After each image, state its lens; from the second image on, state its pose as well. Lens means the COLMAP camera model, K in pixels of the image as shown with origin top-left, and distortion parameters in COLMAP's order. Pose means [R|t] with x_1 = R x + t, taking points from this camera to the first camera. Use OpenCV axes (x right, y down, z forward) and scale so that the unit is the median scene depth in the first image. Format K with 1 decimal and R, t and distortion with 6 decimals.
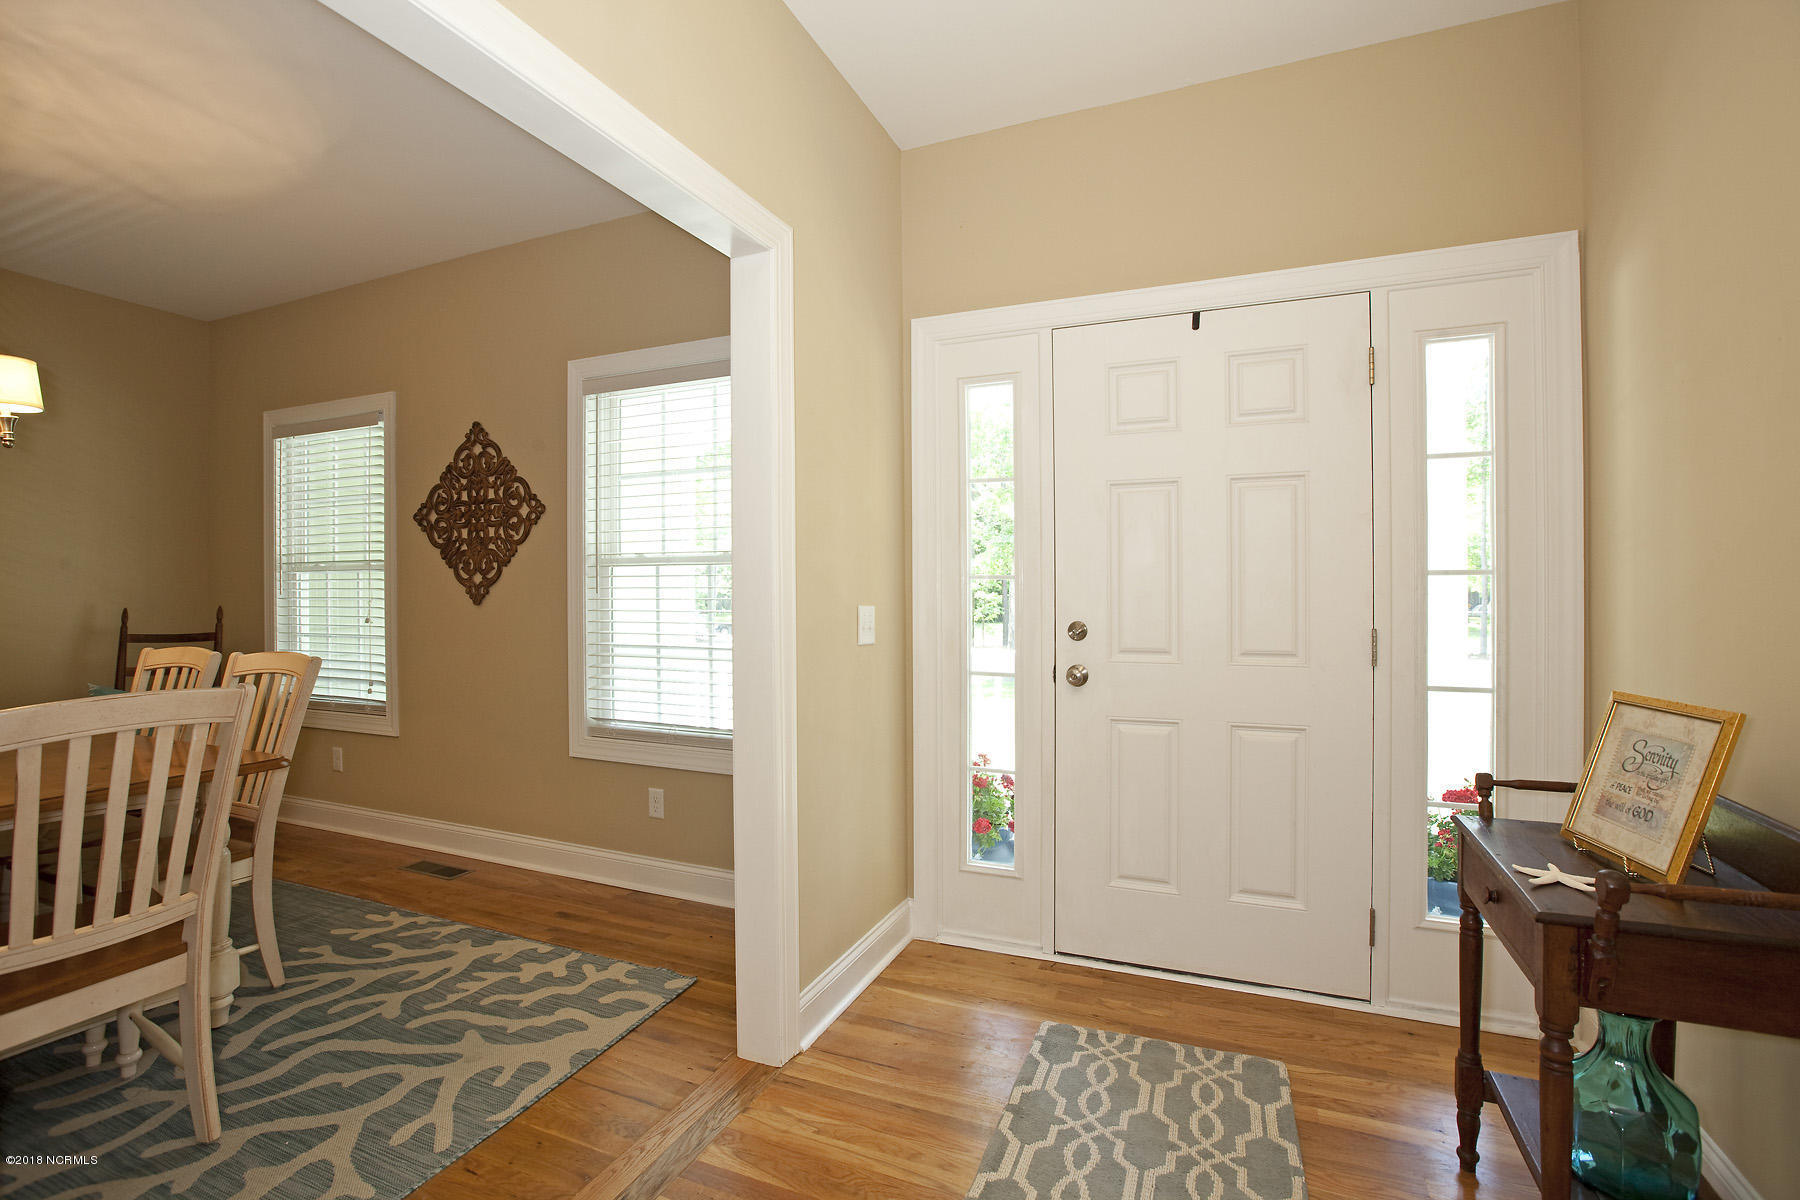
lens RADIAL K [[821.9, 0, 892.0], [0, 821.9, 591.3], [0, 0, 1]] dist [-0.042740, 0.016870]
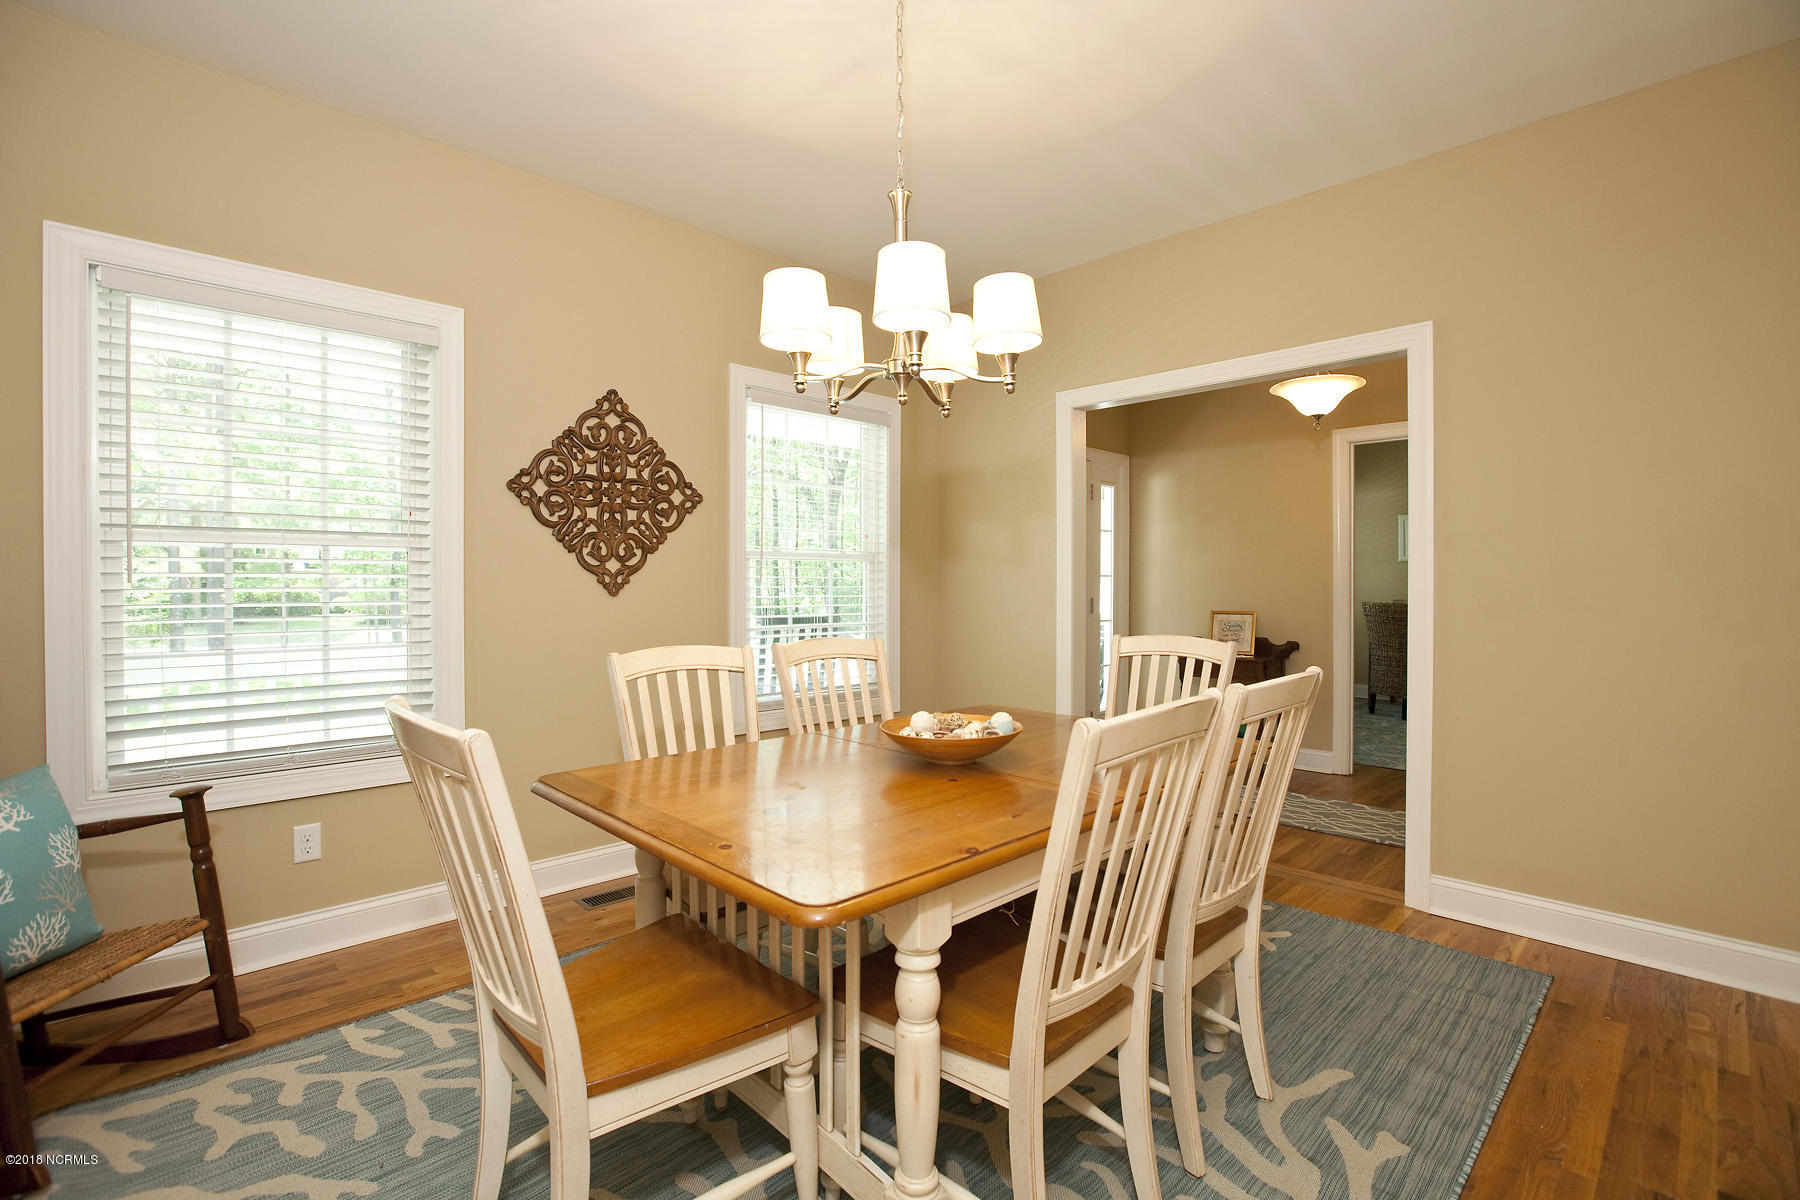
lens RADIAL K [[821.9, 0, 892.0], [0, 821.9, 591.3], [0, 0, 1]] dist [-0.042740, 0.016870]
pose [[0.394933, -0.004990, 0.918697, -1.217006], [-0.000448, 0.999984, 0.005624, 0.007204], [-0.918710, -0.002633, 0.394924, 0.366968]]
